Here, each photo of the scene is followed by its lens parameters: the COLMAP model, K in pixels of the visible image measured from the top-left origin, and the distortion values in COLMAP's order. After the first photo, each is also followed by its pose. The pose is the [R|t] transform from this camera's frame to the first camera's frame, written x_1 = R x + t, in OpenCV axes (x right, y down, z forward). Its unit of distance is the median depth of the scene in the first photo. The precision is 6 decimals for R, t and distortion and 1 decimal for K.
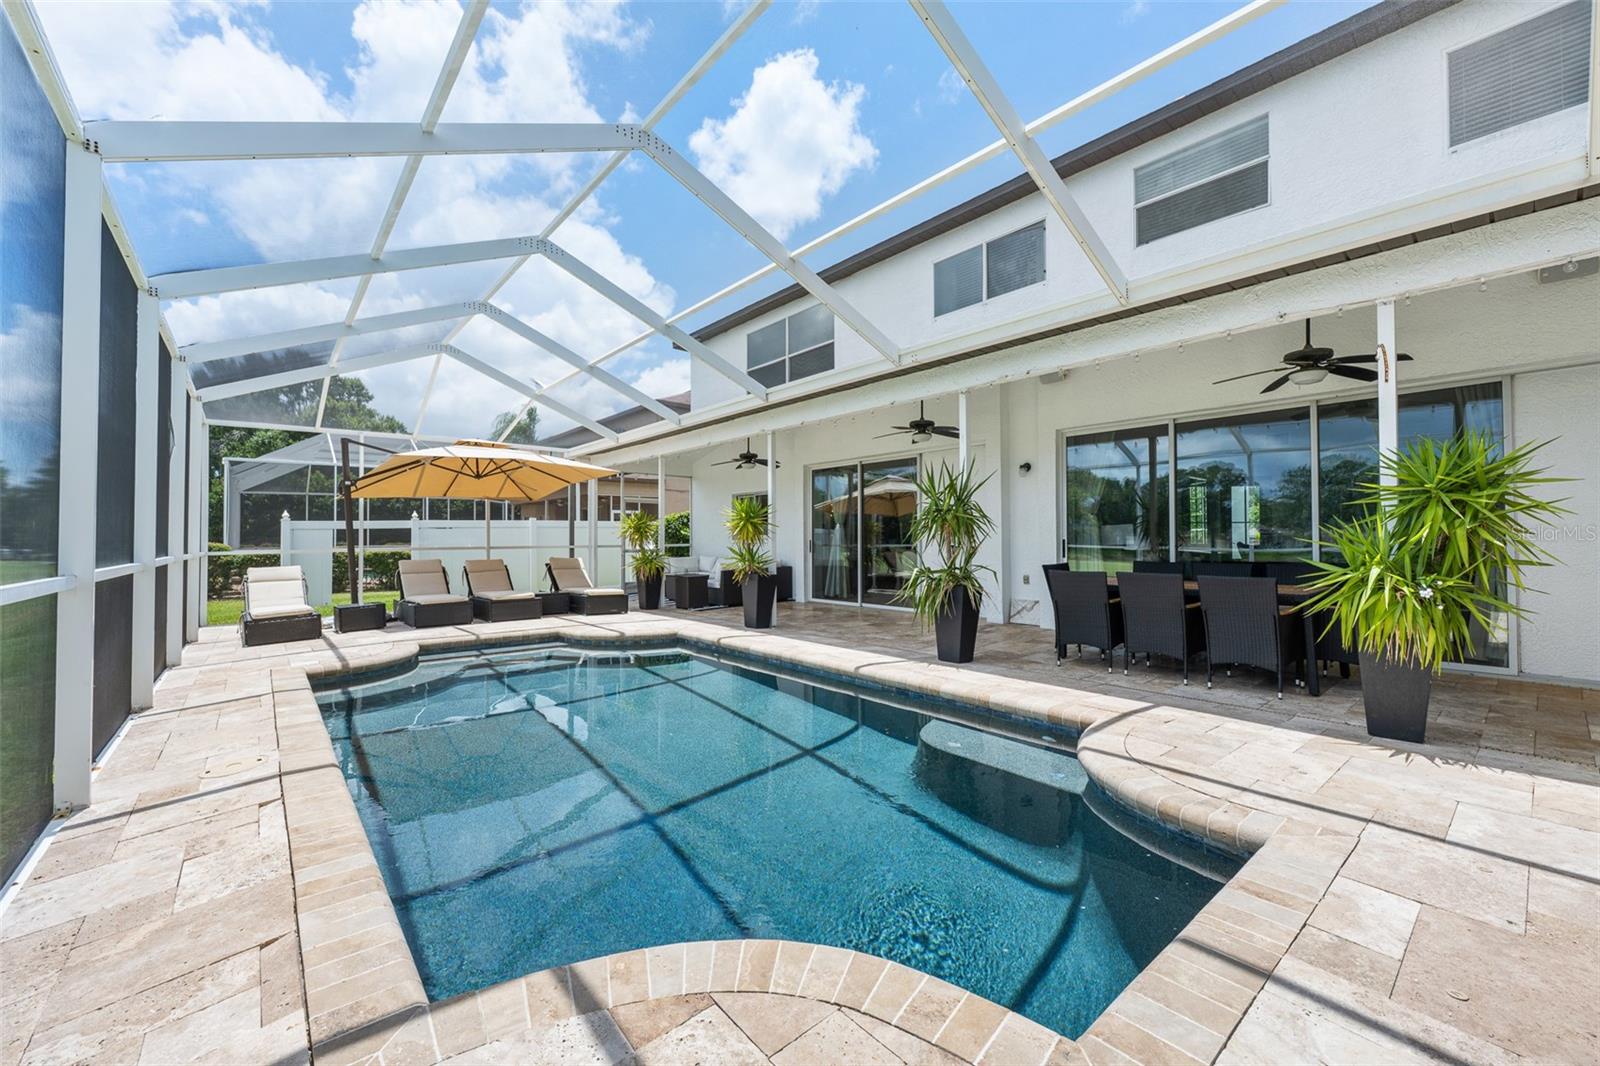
lens RADIAL K [[643.2, 0, 800.0], [0, 643.2, 533.0], [0, 0, 1]] dist [-0.001037, 0.000100]
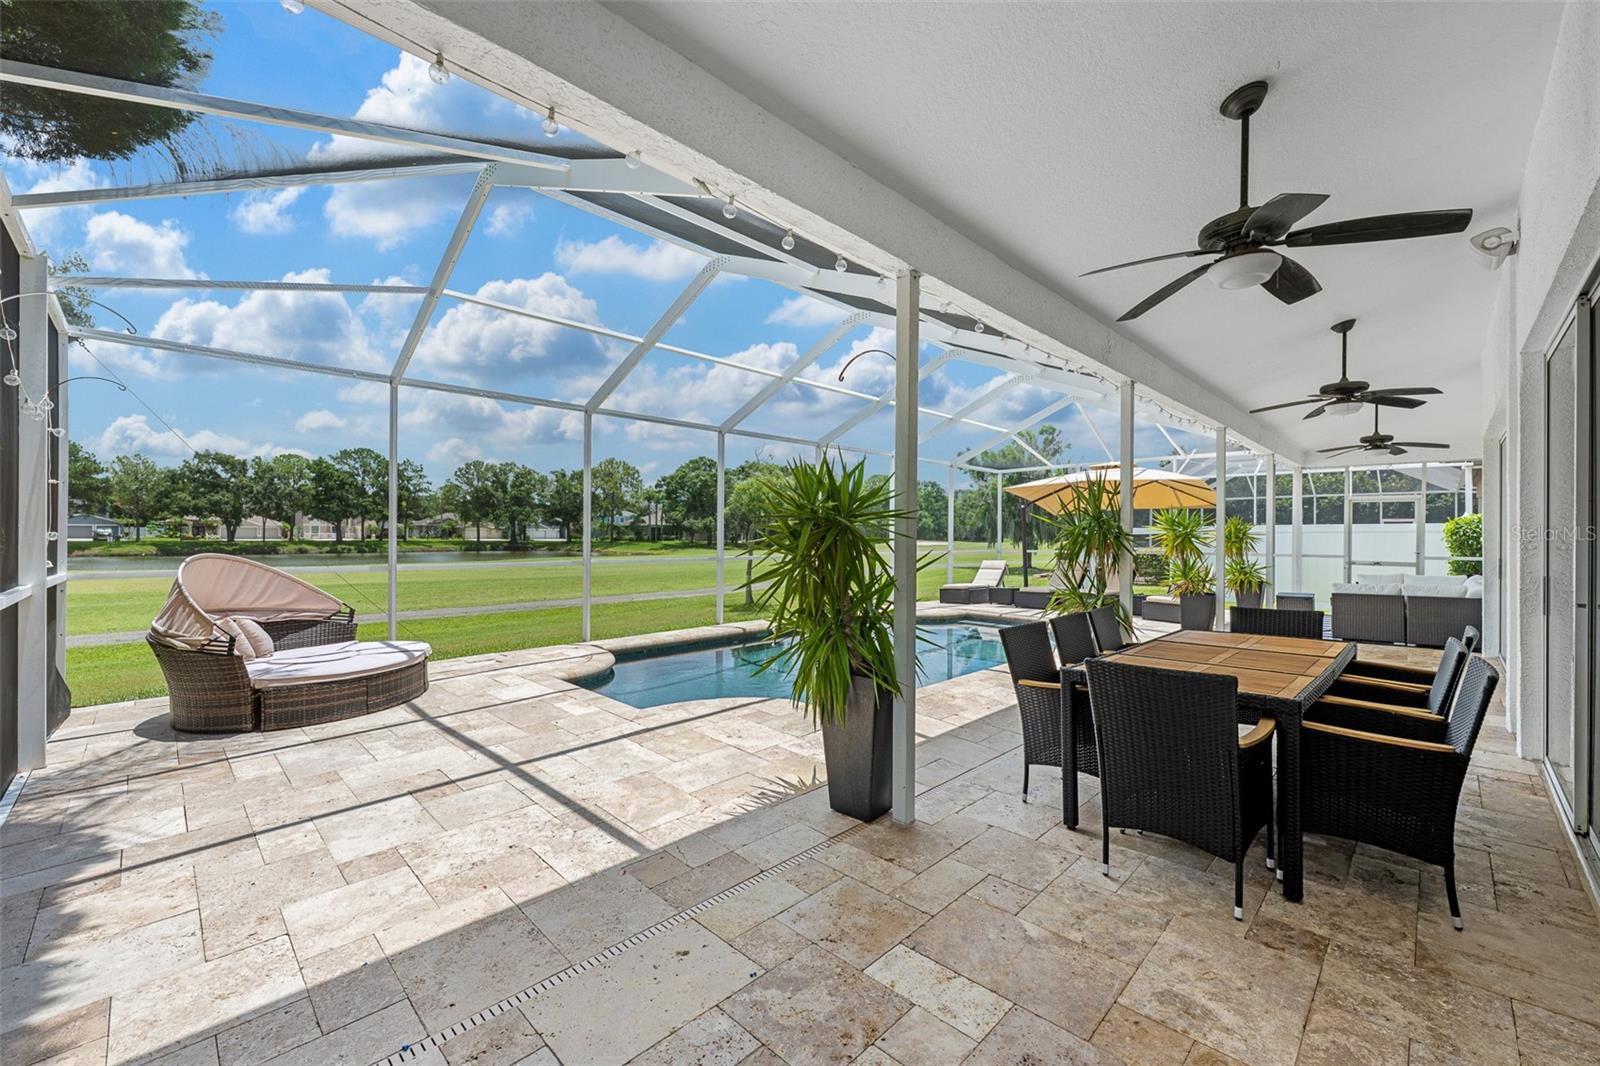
lens RADIAL K [[643.2, 0, 800.0], [0, 643.2, 533.0], [0, 0, 1]] dist [-0.001037, 0.000100]
pose [[0.087403, 0.005521, -0.996158, 2.461812], [0.002924, 0.999979, 0.005799, -0.084860], [0.996169, -0.003420, 0.087385, 1.164571]]
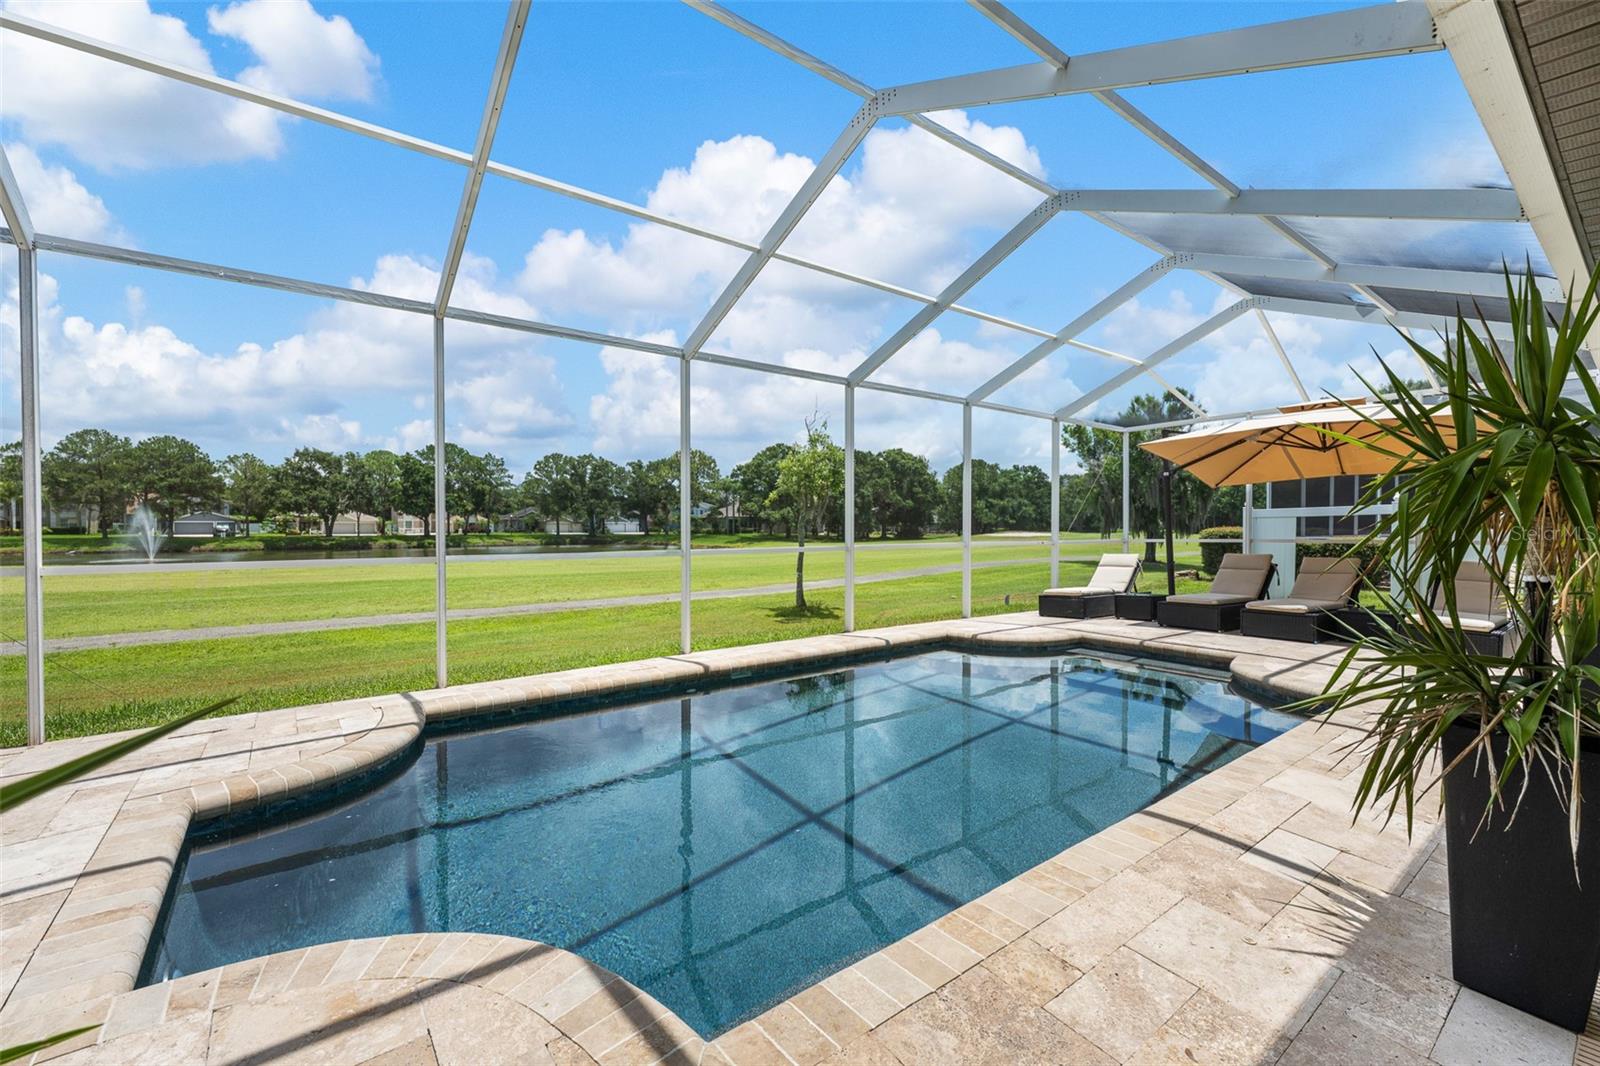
lens RADIAL K [[671.1, 0, 800.0], [0, 671.1, 533.0], [0, 0, 1]] dist [0.015234, 0.000020]
pose [[-0.044430, 0.017159, -0.998865, 1.261063], [0.011318, 0.999797, 0.016671, -0.028342], [0.998948, -0.010564, -0.044615, 1.558990]]
